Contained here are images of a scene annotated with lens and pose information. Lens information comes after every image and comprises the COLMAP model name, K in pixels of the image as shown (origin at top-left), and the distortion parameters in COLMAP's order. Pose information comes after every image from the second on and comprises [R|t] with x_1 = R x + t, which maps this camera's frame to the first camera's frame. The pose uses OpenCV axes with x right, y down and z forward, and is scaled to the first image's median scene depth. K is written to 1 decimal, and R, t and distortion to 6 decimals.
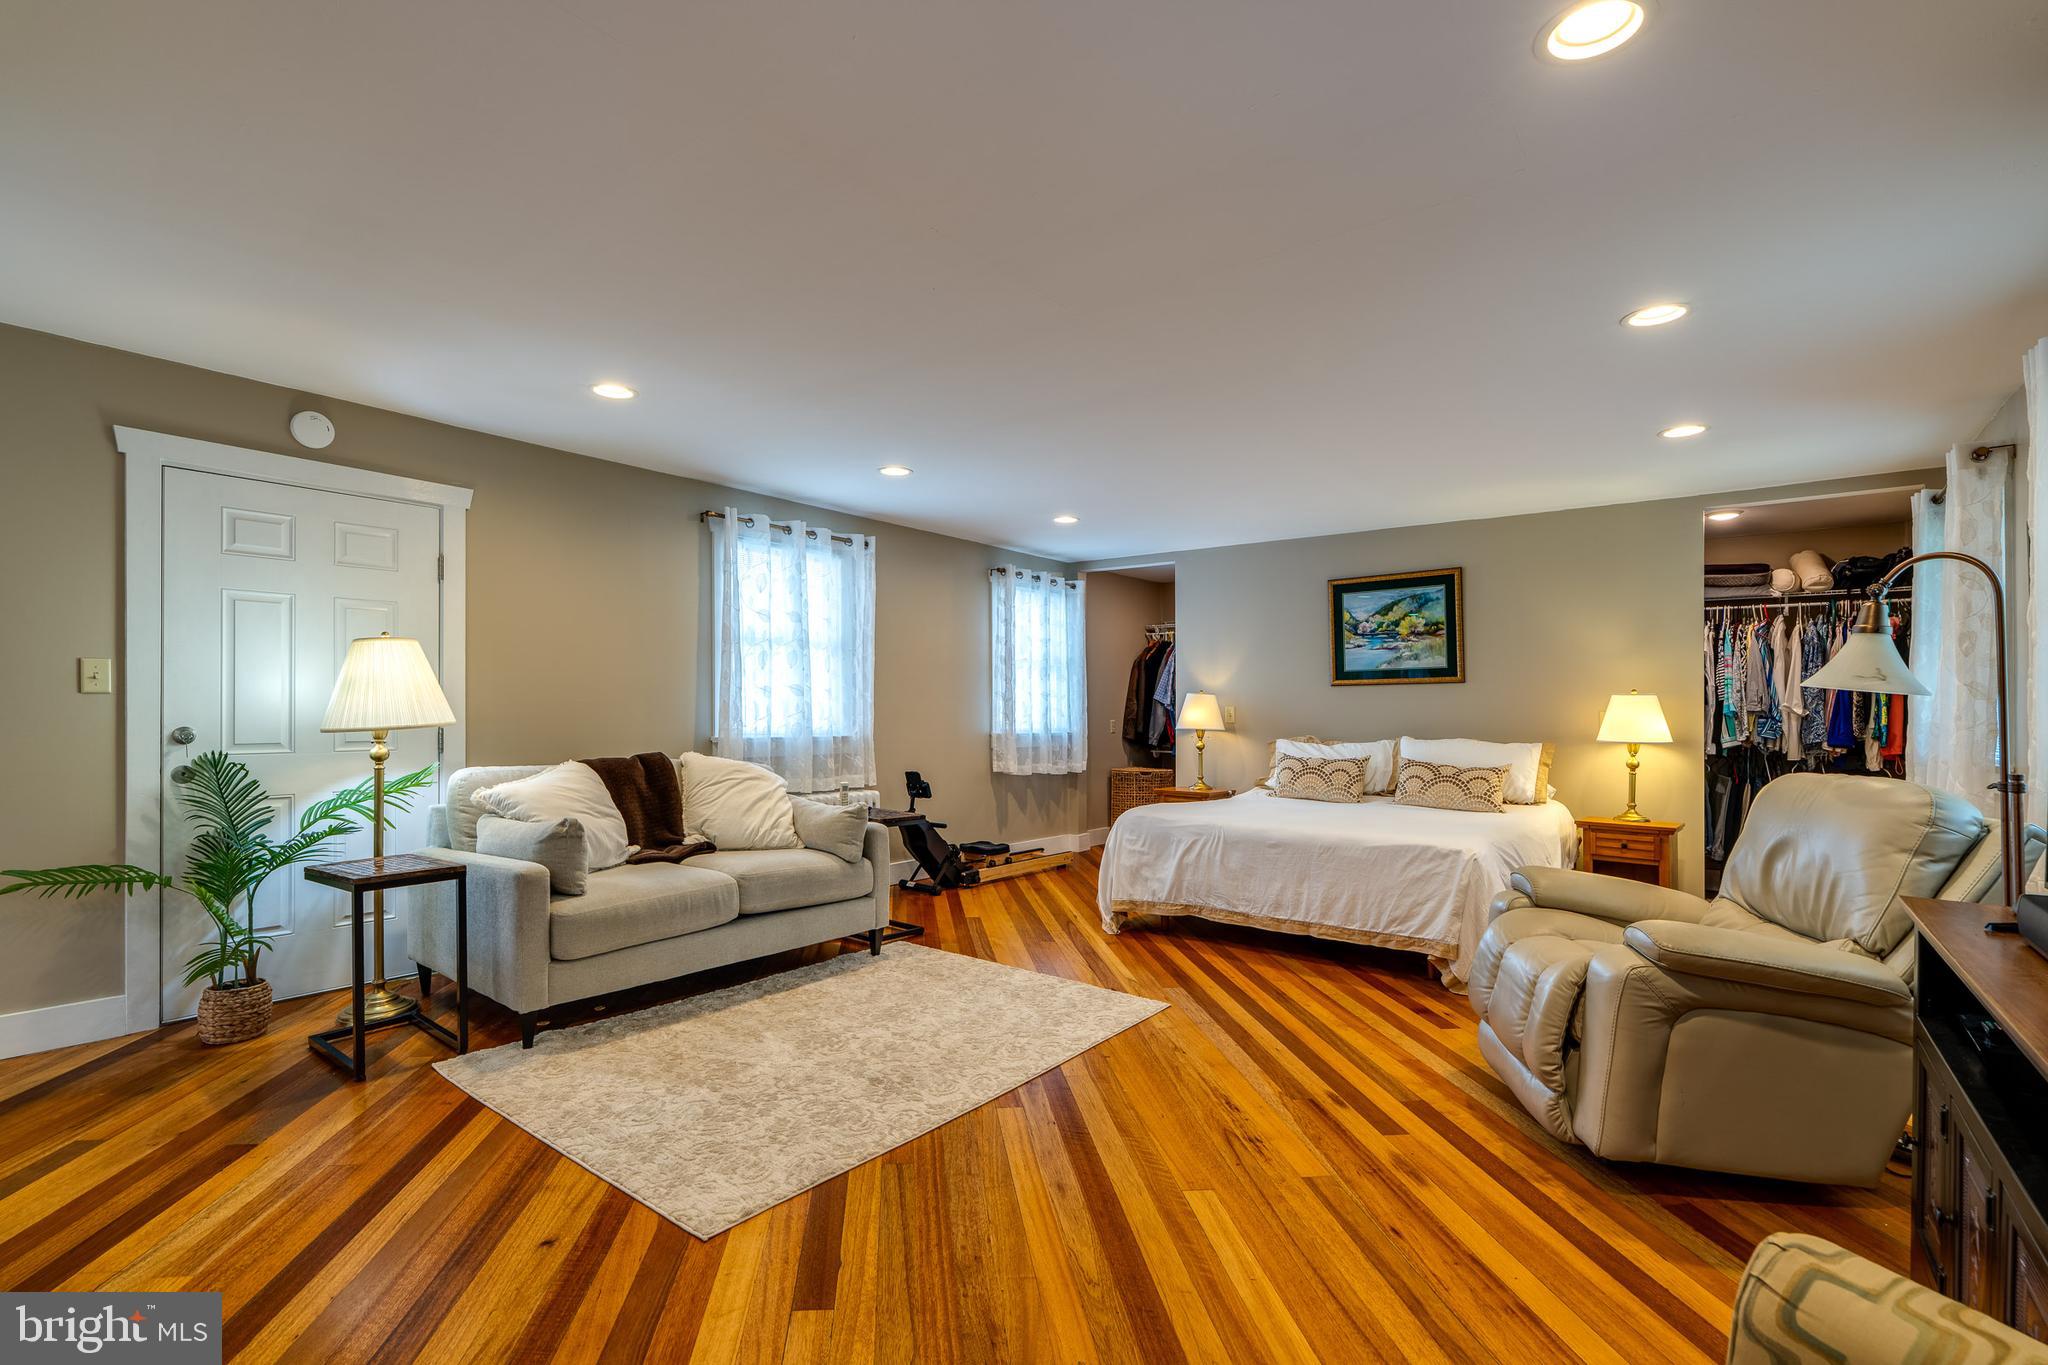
lens RADIAL K [[925.7, 0, 1016.4], [0, 925.7, 702.9], [0, 0, 1]] dist [-0.001557, -0.000006]
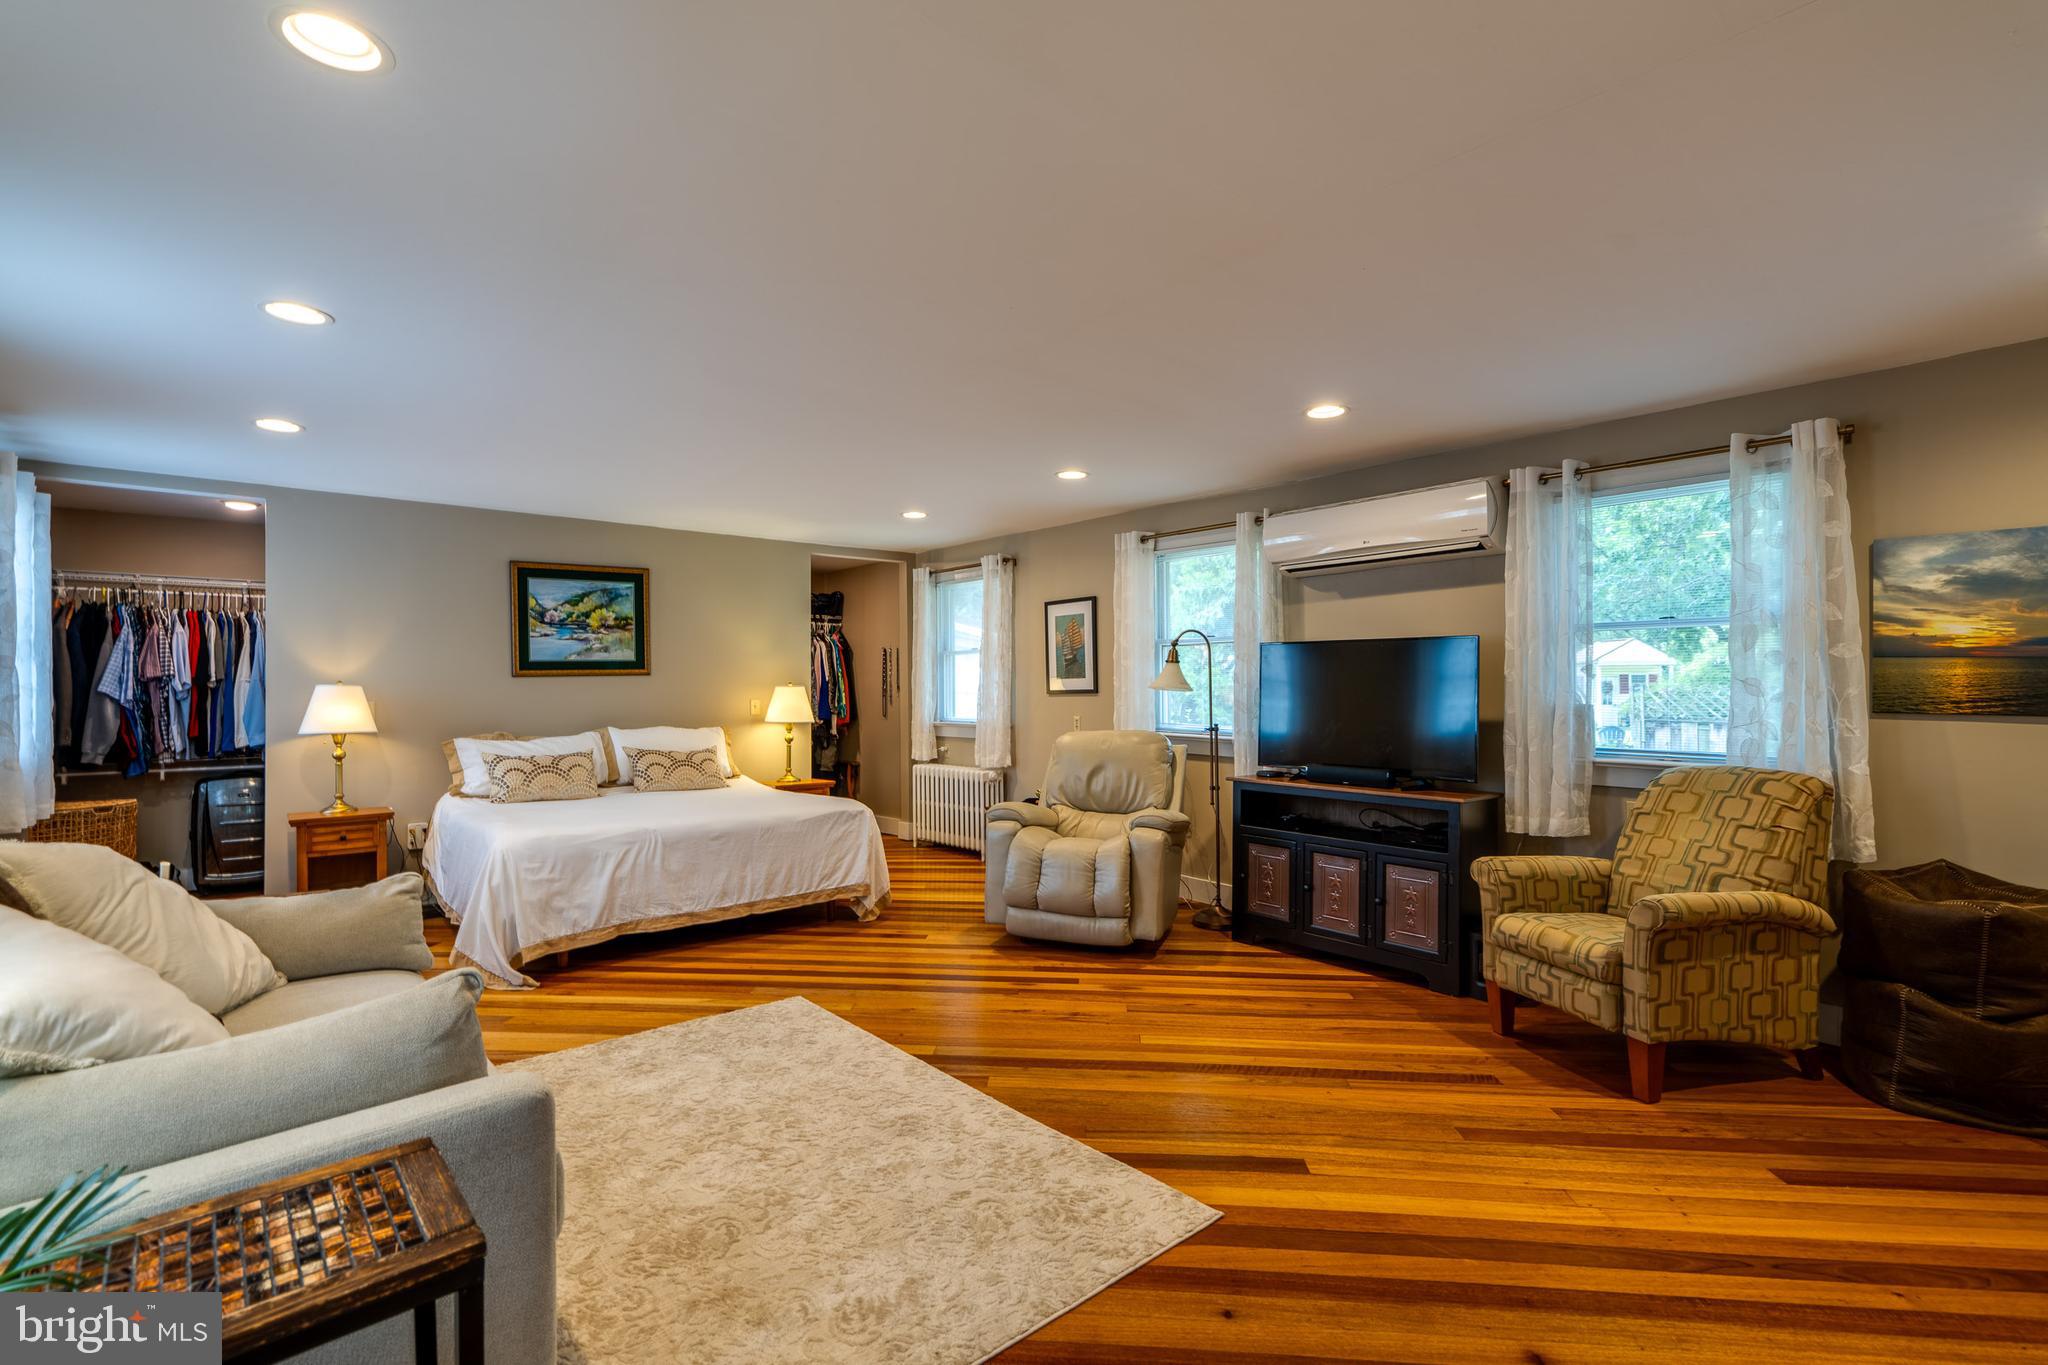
lens RADIAL K [[930.5, 0, 1024.0], [0, 930.5, 682.5], [0, 0, 1]] dist [-0.004880, 0.000514]
pose [[0.202122, 0.000187, 0.979360, -0.569677], [0.005116, 0.999986, -0.001246, -0.011252], [-0.979347, 0.005262, 0.202118, 0.402044]]
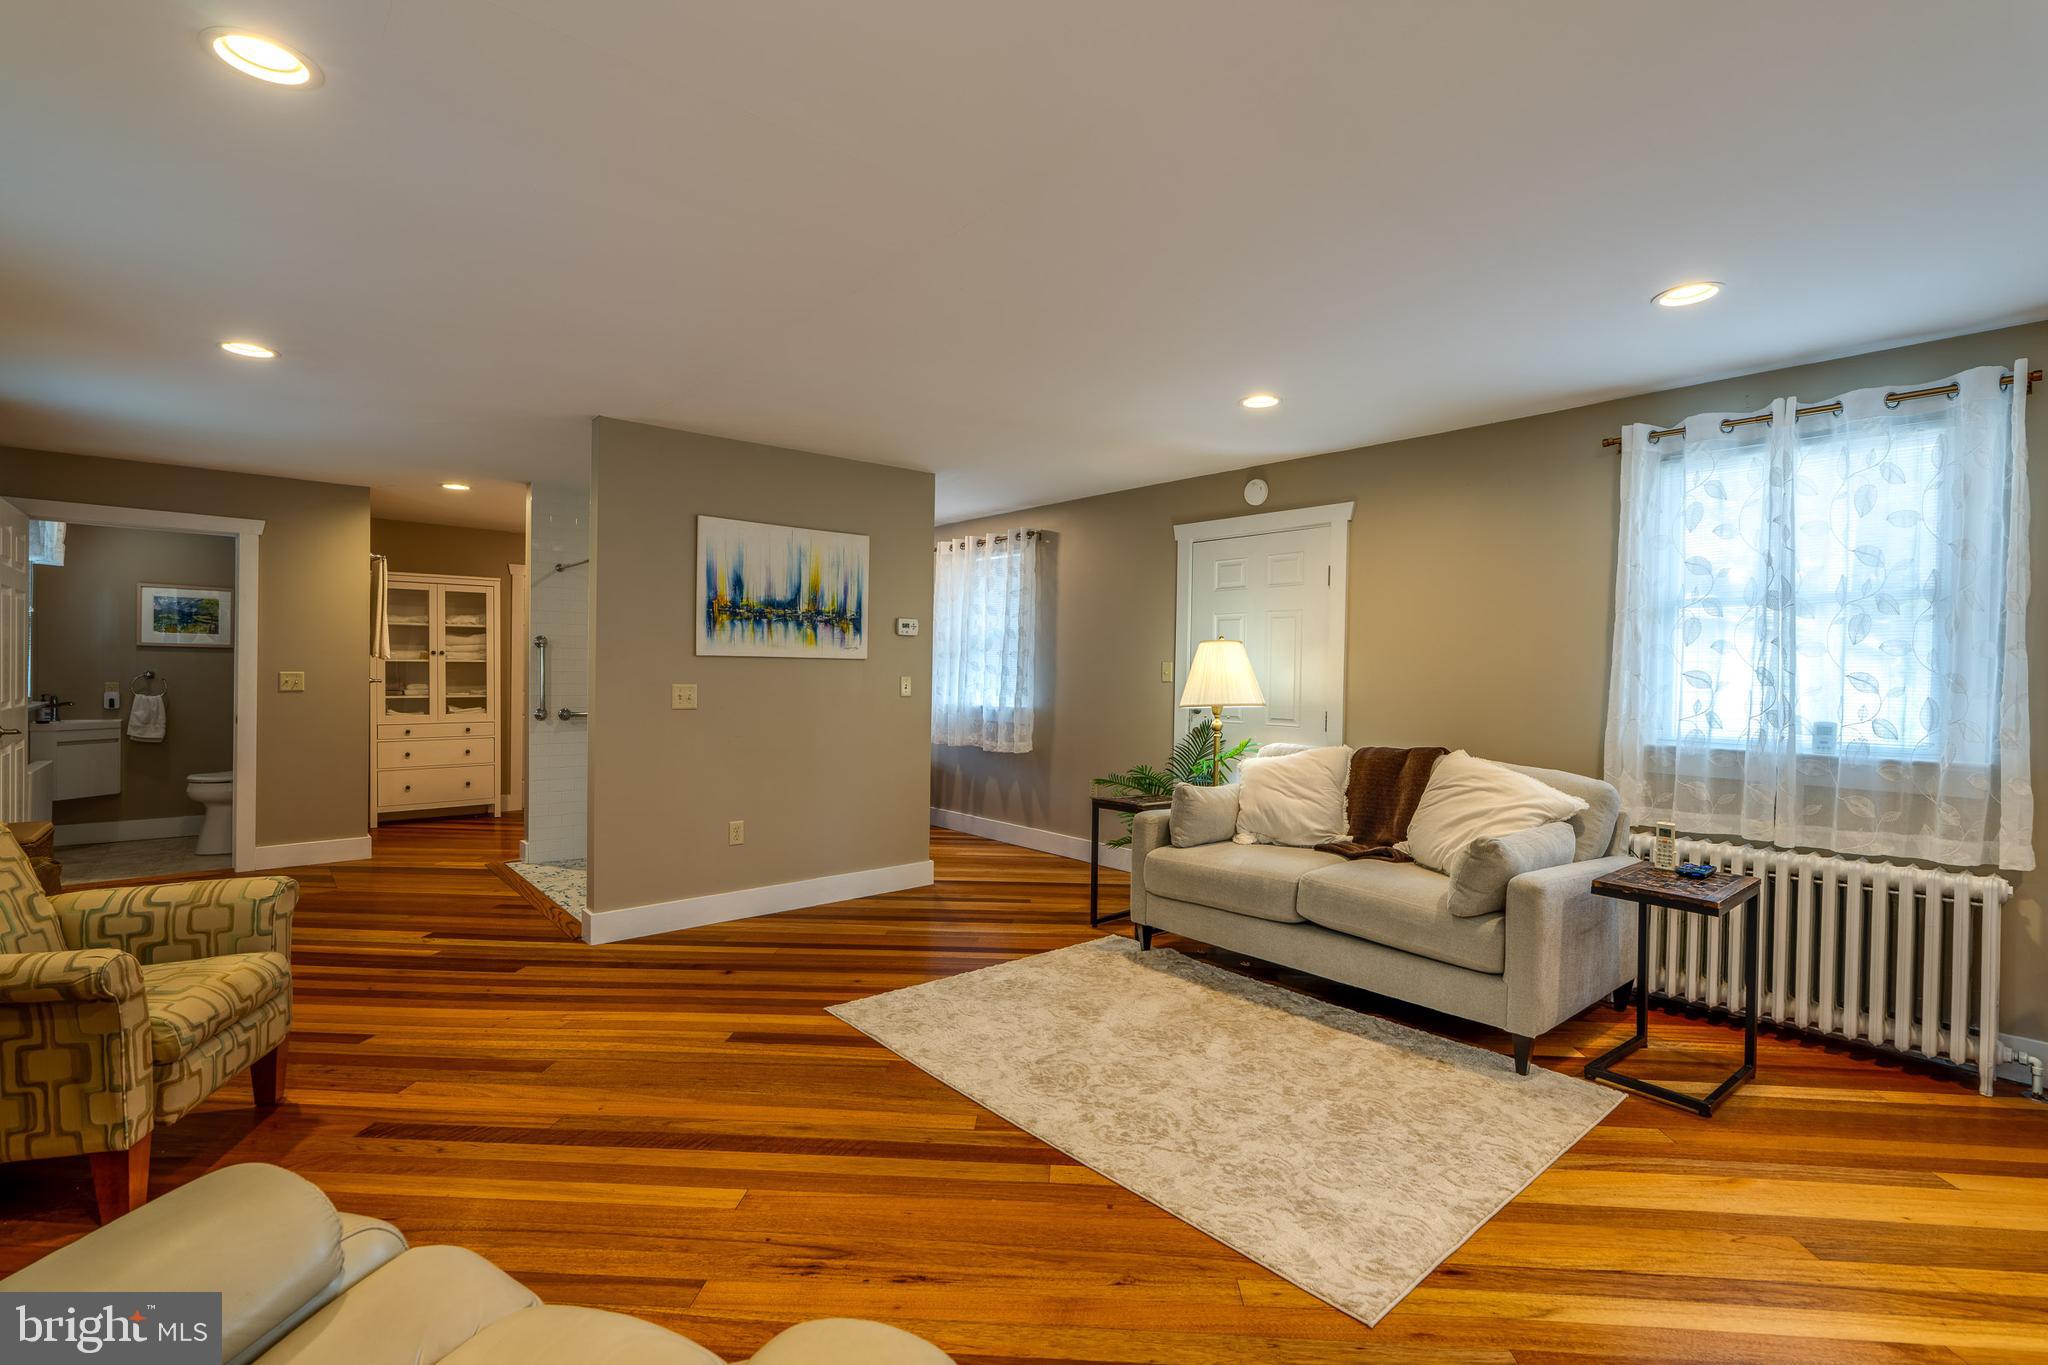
lens RADIAL K [[930.5, 0, 1024.0], [0, 930.5, 682.5], [0, 0, 1]] dist [-0.004880, 0.000514]
pose [[-0.192211, -0.005961, -0.981336, 0.484929], [-0.016323, 0.999863, -0.002876, 0.000658], [0.981218, 0.015465, -0.192282, 0.661610]]
